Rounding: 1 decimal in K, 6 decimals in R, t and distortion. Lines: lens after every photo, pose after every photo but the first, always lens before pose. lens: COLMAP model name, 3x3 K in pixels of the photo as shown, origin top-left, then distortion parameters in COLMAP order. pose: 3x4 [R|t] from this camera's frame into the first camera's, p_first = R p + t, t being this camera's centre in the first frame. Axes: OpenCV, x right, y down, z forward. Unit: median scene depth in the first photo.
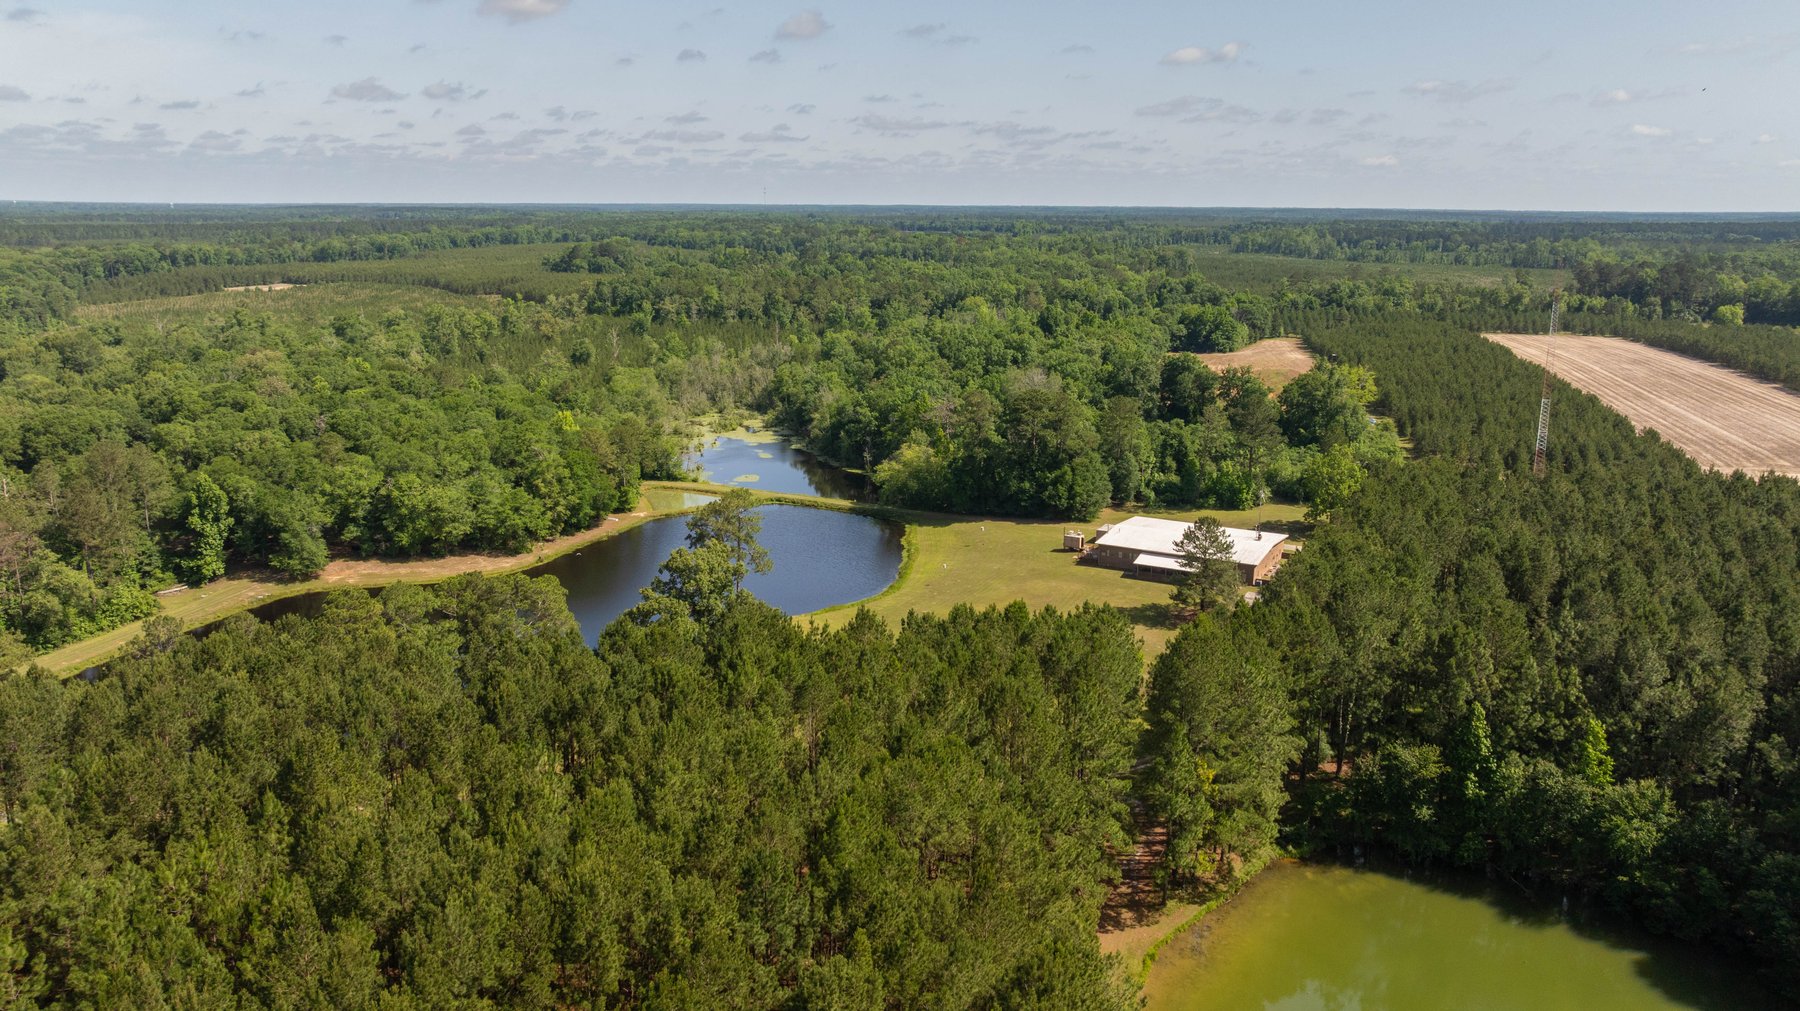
lens RADIAL K [[1271.4, 0, 900.0], [0, 1271.4, 495.2], [0, 0, 1]] dist [-0.063394, 0.090366]
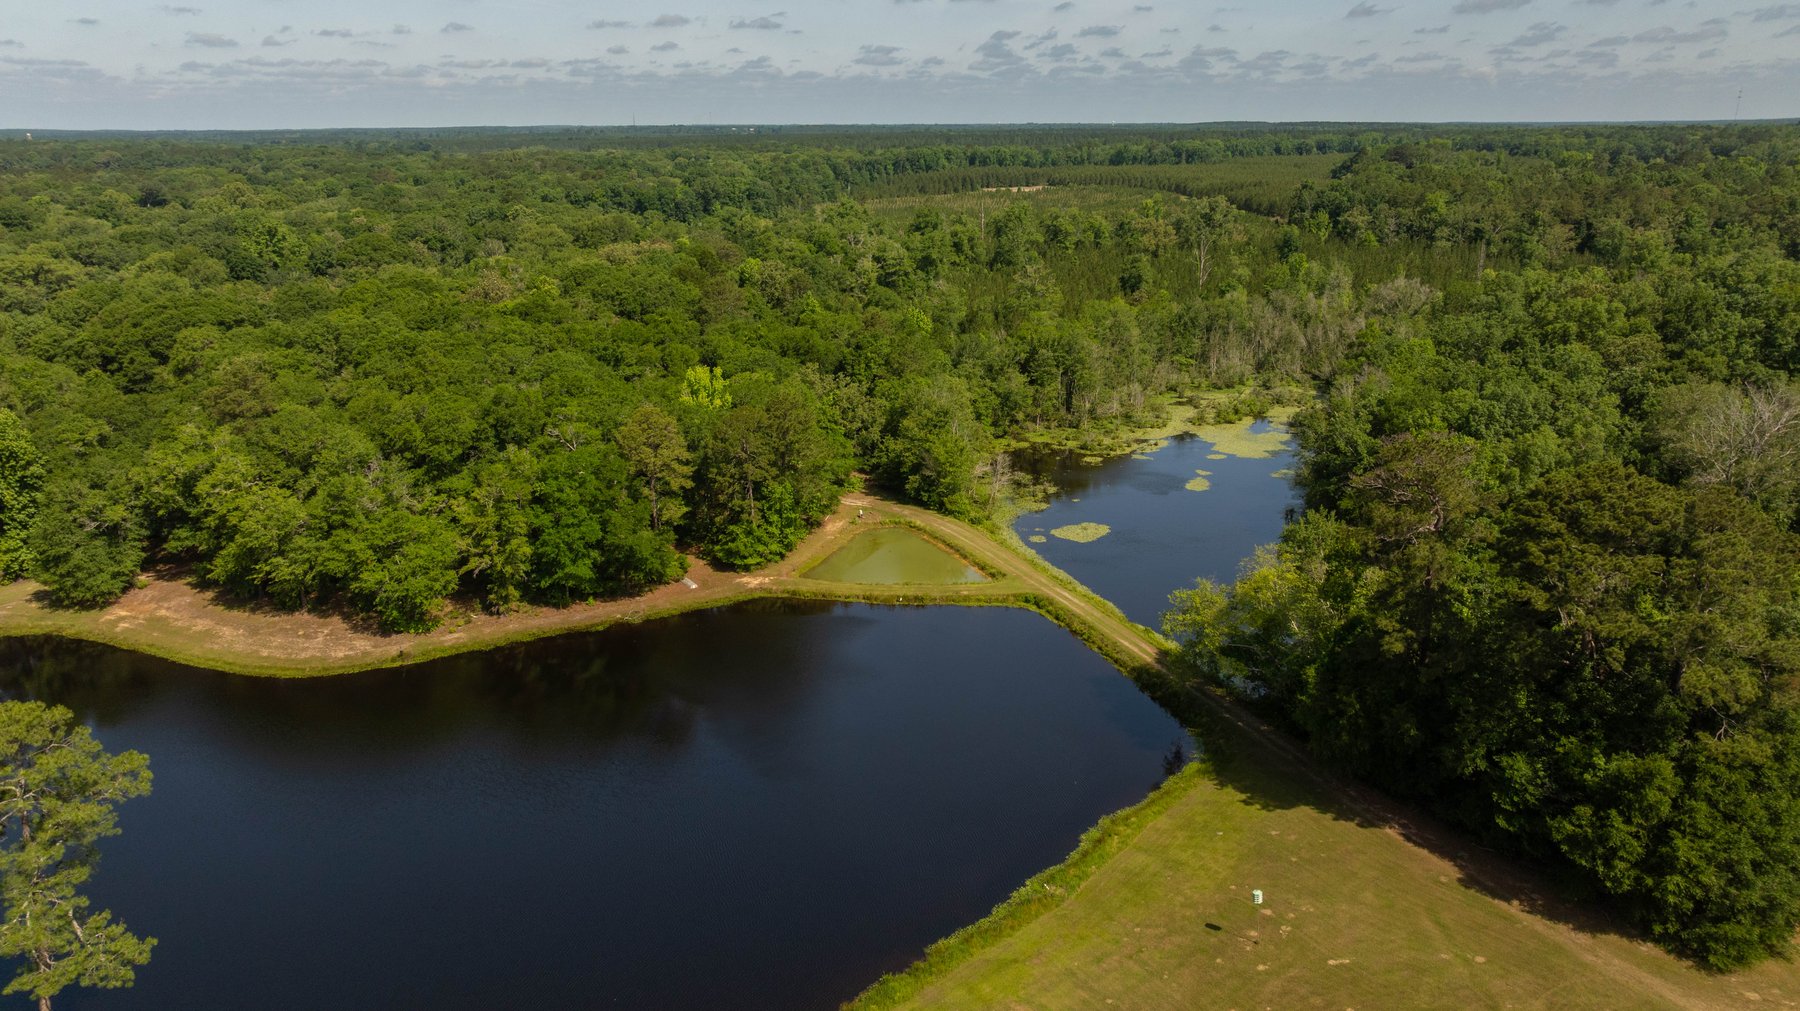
lens RADIAL K [[1269.4, 0, 900.0], [0, 1269.4, 505.5], [0, 0, 1]] dist [-0.057247, 0.078542]
pose [[0.773400, 0.173599, -0.609685, 0.422534], [-0.131899, 0.984791, 0.113088, -0.230756], [0.620044, -0.007045, 0.784535, 1.750291]]
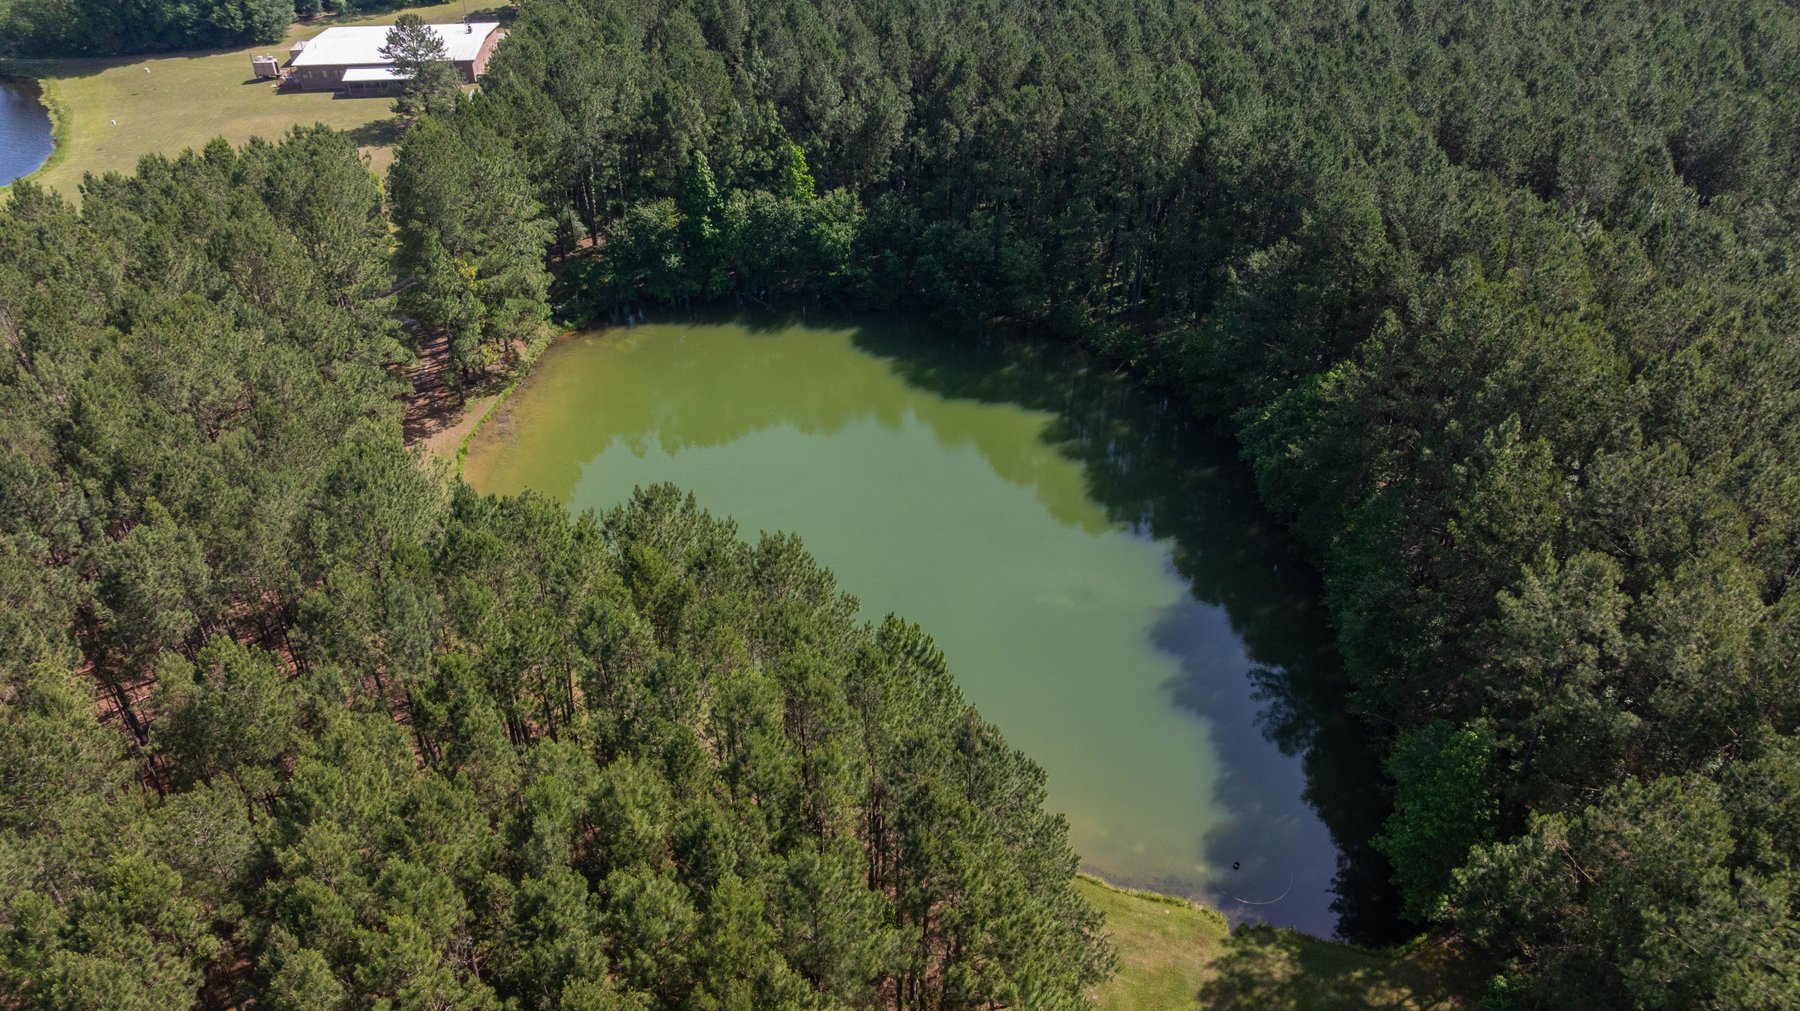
lens RADIAL K [[1271.4, 0, 900.0], [0, 1271.4, 495.2], [0, 0, 1]] dist [-0.063394, 0.090366]
pose [[0.825282, -0.325051, 0.461791, -0.001131], [0.127431, 0.903835, 0.408466, 0.008557], [-0.550155, -0.278253, 0.787340, -0.045975]]
